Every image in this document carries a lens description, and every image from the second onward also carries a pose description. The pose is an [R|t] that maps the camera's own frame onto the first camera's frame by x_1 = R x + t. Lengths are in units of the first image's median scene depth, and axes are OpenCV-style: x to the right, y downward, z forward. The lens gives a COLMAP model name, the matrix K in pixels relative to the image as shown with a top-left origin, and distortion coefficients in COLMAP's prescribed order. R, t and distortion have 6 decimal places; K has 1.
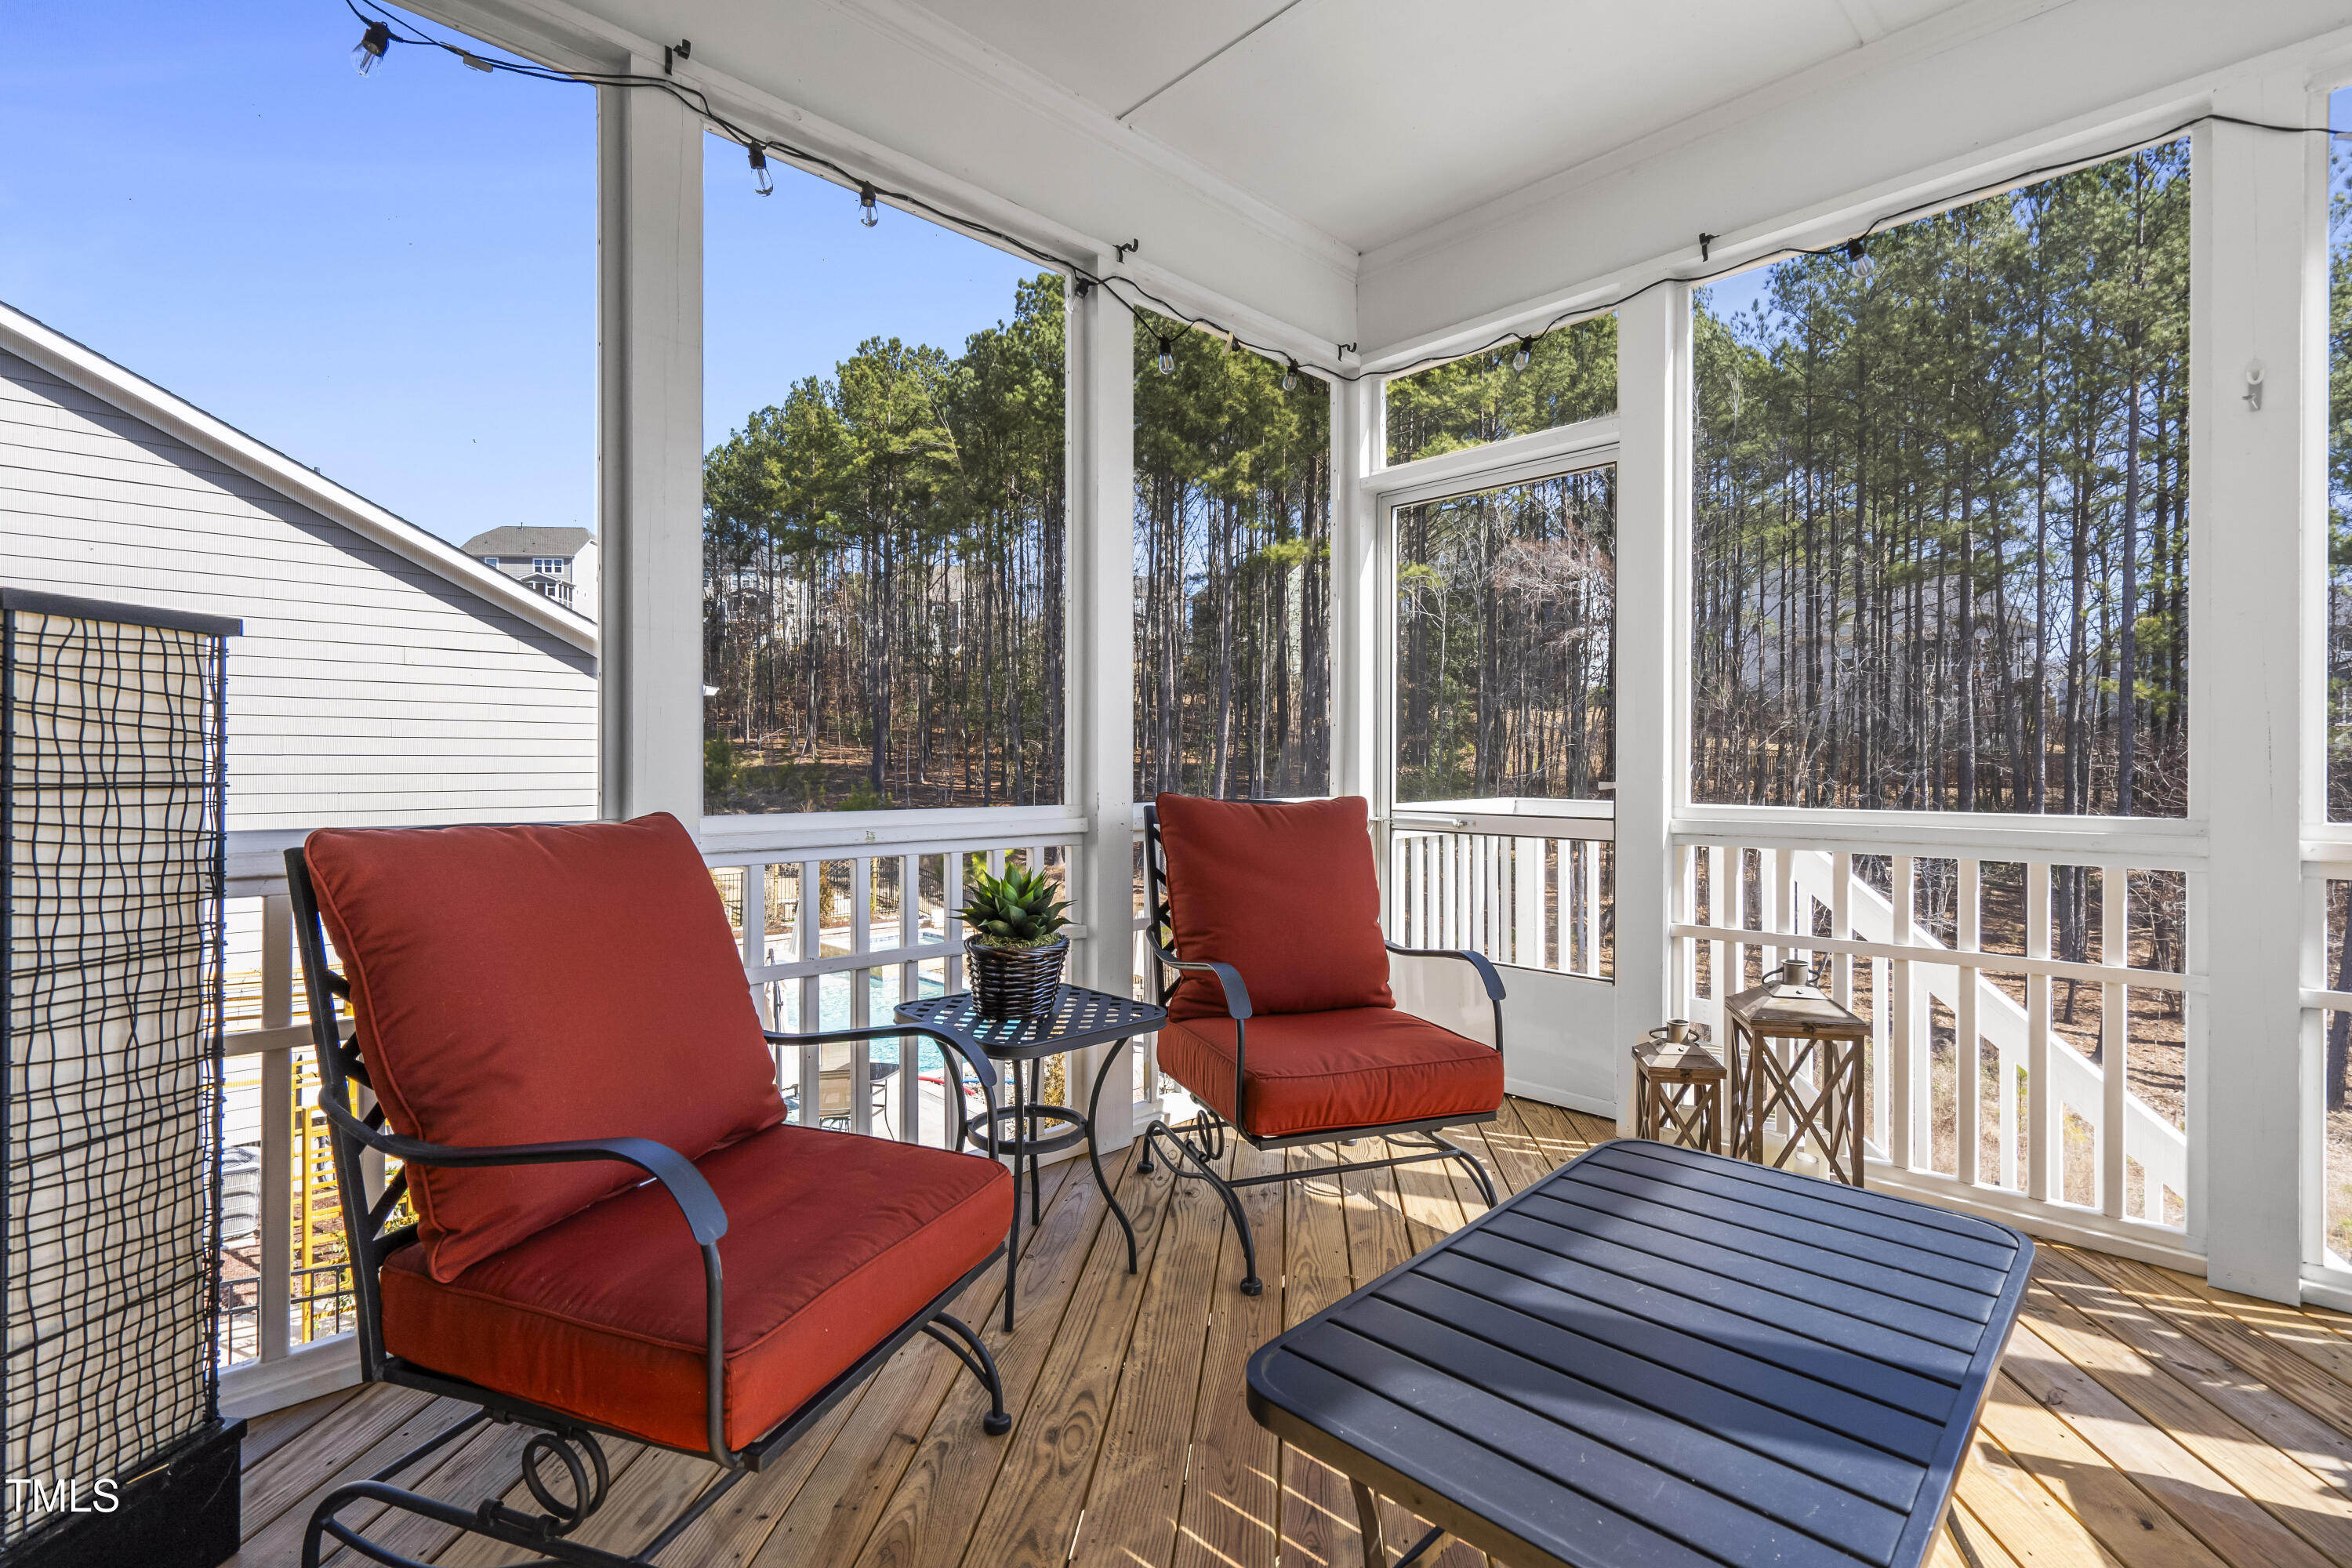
lens RADIAL K [[1089.5, 0, 1169.3], [0, 1089.5, 738.1], [0, 0, 1]] dist [-0.003805, 0.001498]
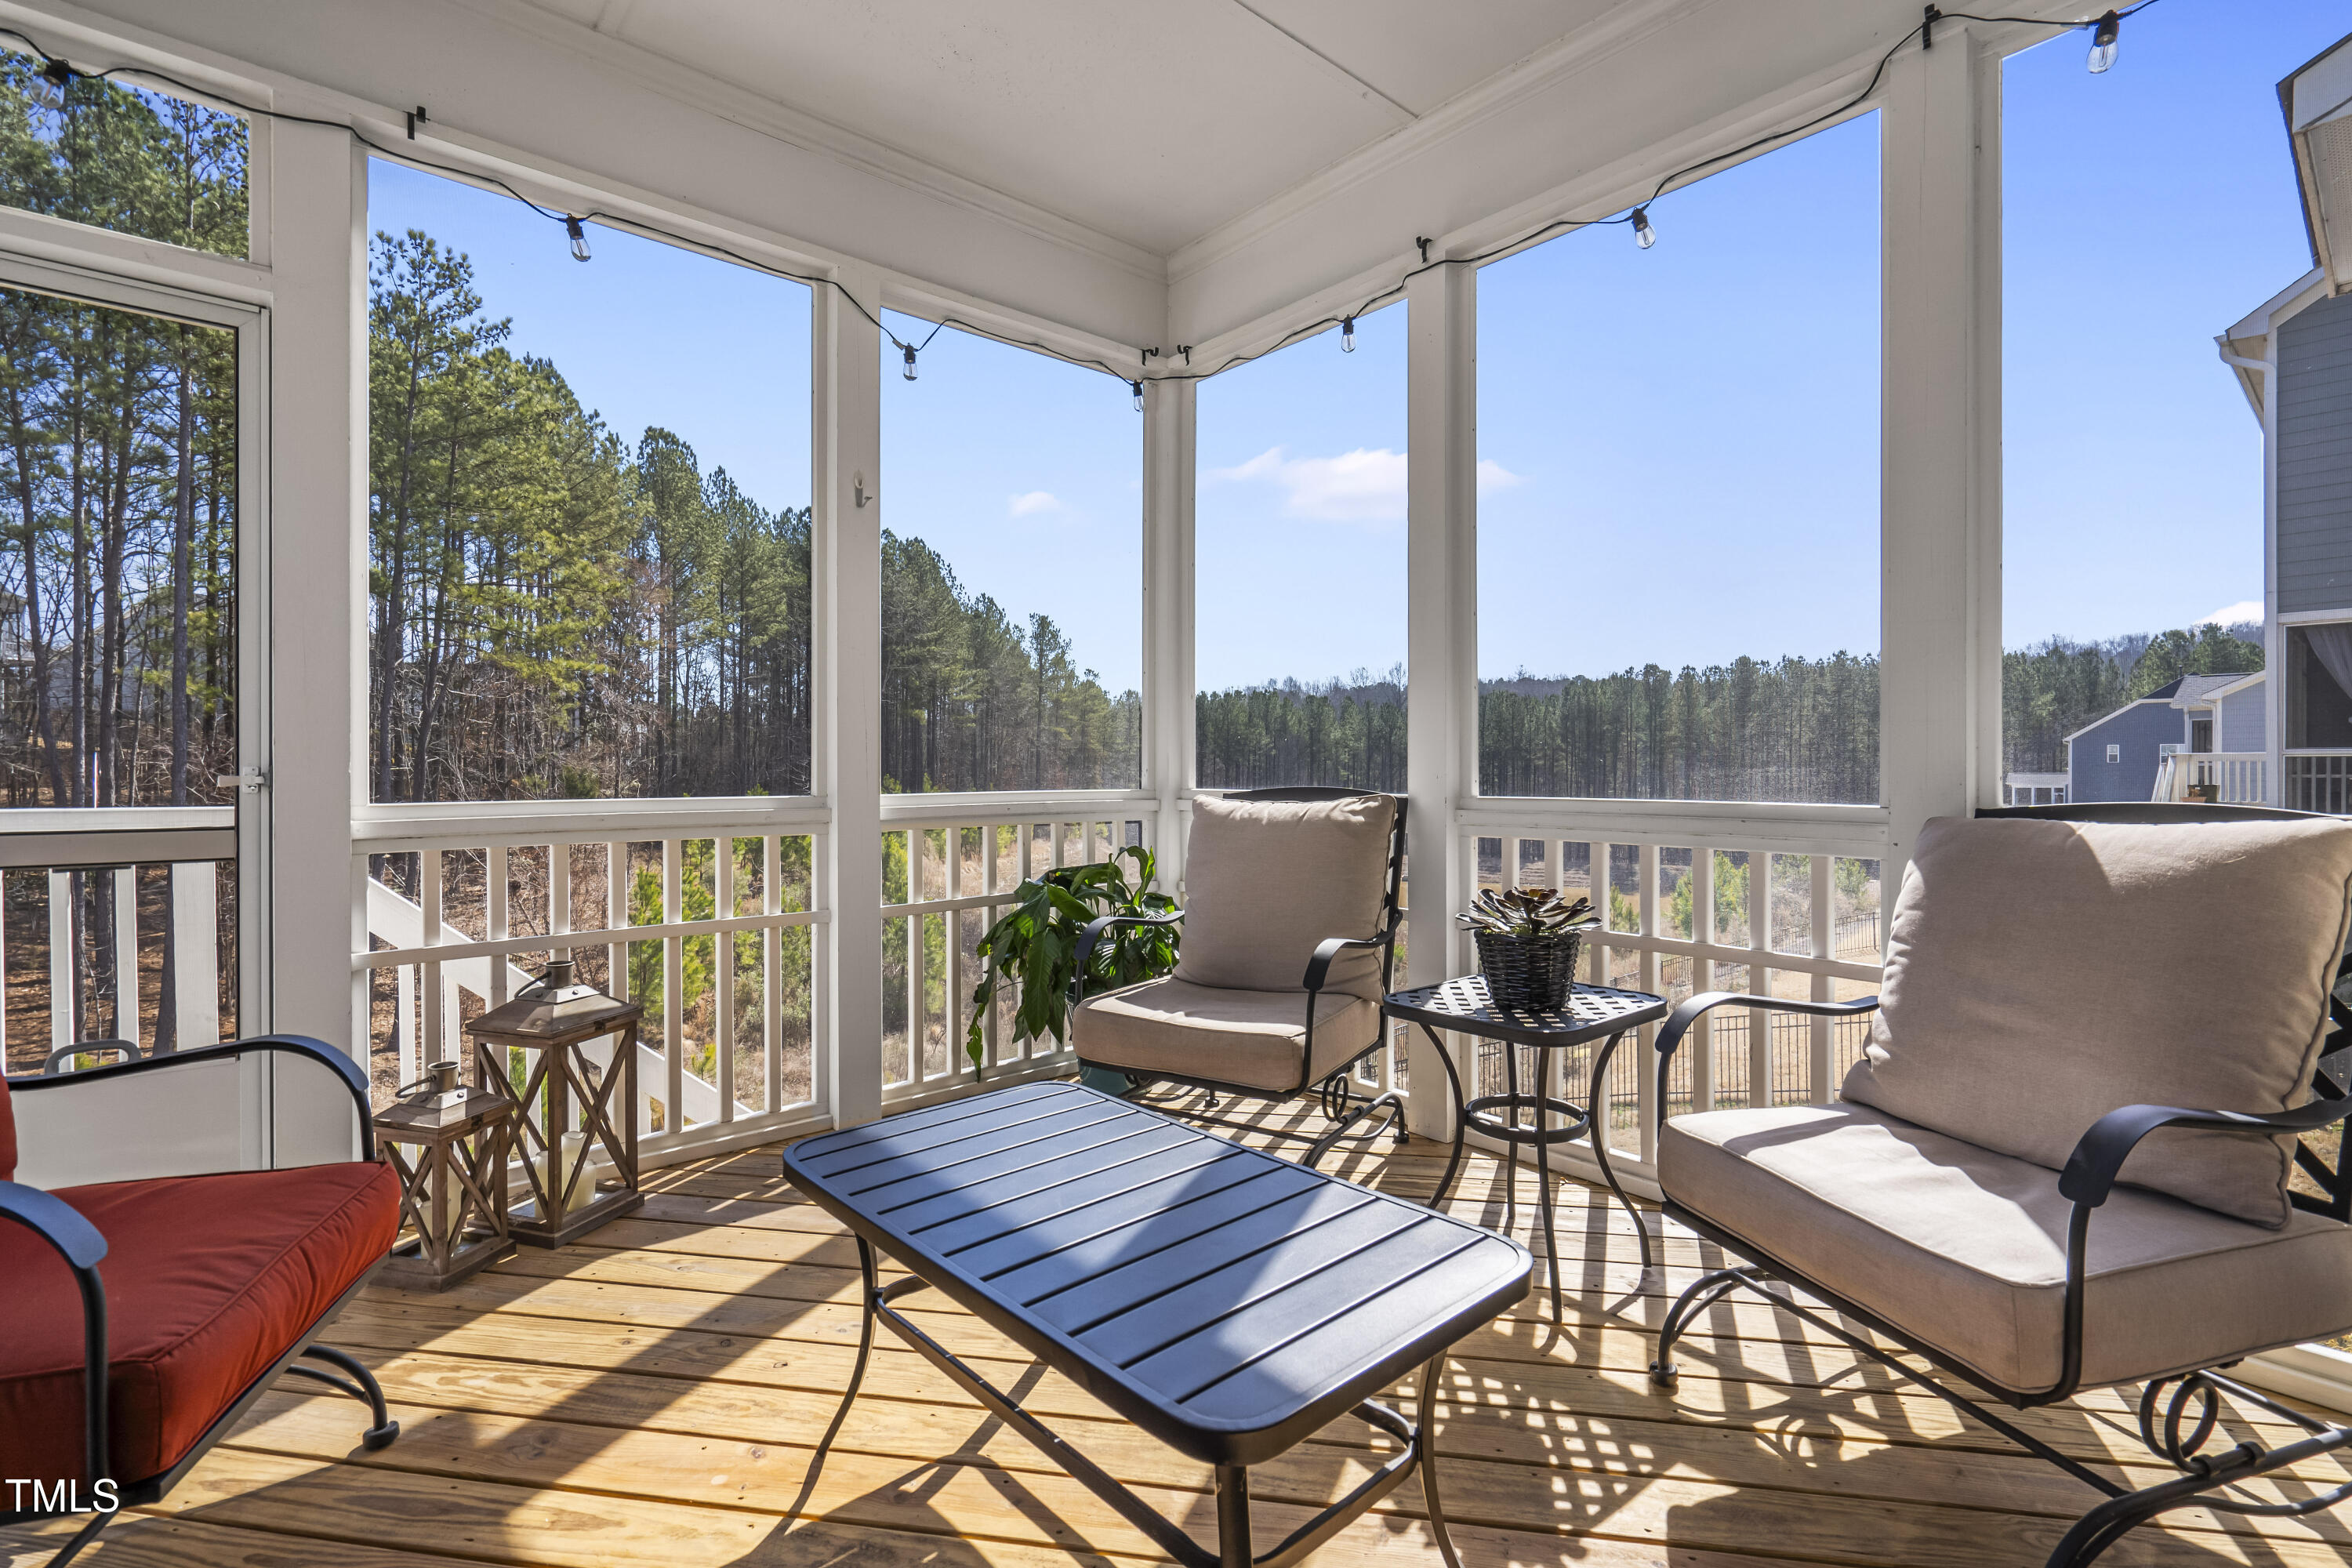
lens RADIAL K [[1109.4, 0, 1168.4], [0, 1109.4, 767.0], [0, 0, 1]] dist [-0.002968, -0.000276]
pose [[0.062160, -0.007034, 0.998041, -0.278540], [-0.021318, 0.999738, 0.008373, 0.013705], [-0.997839, -0.021796, 0.061994, 0.340061]]
